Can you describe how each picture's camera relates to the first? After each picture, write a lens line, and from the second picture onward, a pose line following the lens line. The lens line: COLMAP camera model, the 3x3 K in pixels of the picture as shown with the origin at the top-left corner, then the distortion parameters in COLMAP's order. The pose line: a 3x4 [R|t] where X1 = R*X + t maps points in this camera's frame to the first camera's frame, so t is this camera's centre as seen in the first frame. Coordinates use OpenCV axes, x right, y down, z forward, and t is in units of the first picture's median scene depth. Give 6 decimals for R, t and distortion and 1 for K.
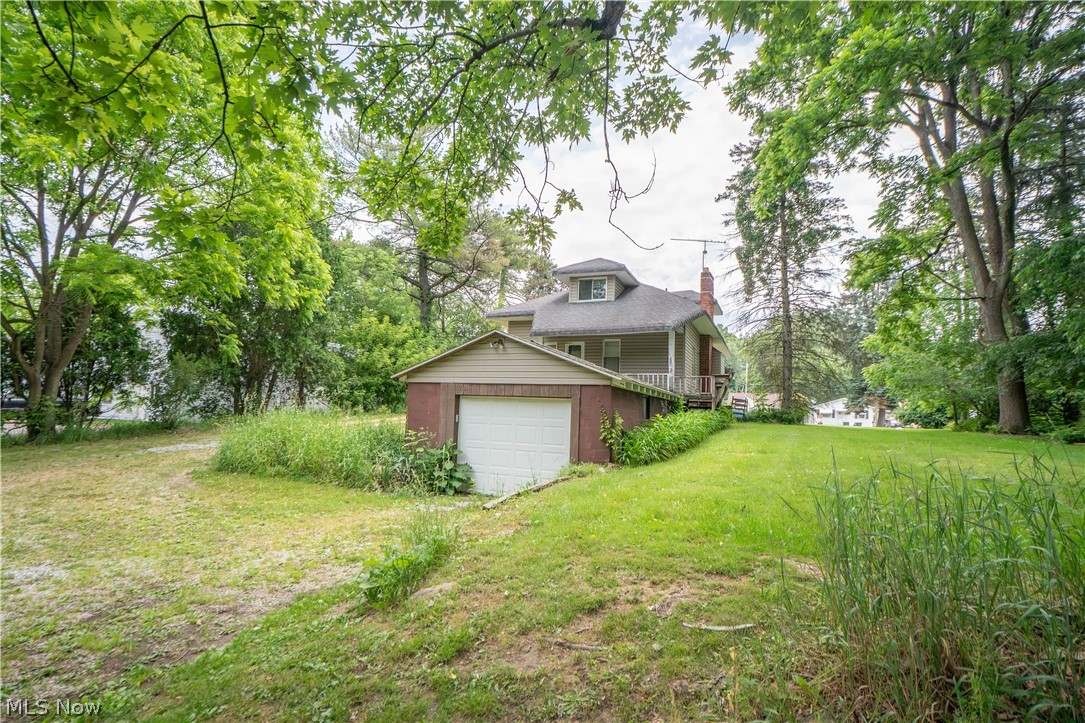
lens RADIAL K [[536.3, 0, 526.6], [0, 536.3, 372.1], [0, 0, 1]] dist [-0.039707, 0.000225]
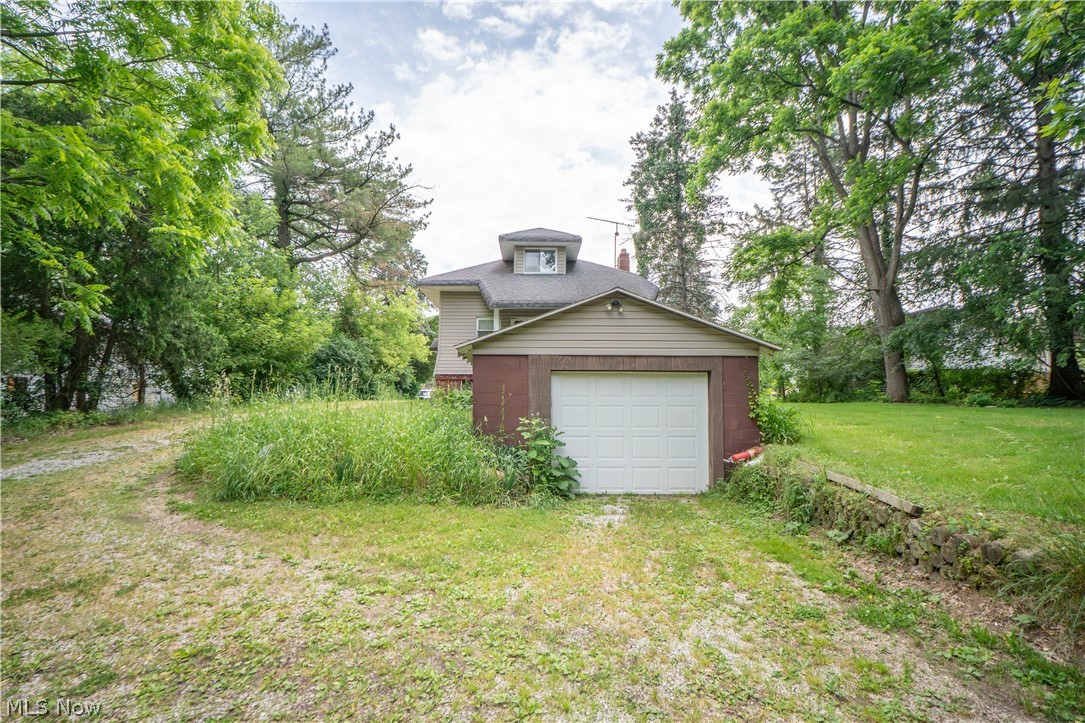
lens RADIAL K [[536.3, 0, 526.6], [0, 536.3, 372.1], [0, 0, 1]] dist [-0.039707, 0.000225]
pose [[0.916907, -0.004138, 0.399079, -0.229882], [-0.004745, 0.999763, 0.021267, 0.013724], [-0.399073, -0.021394, 0.916670, 0.145059]]
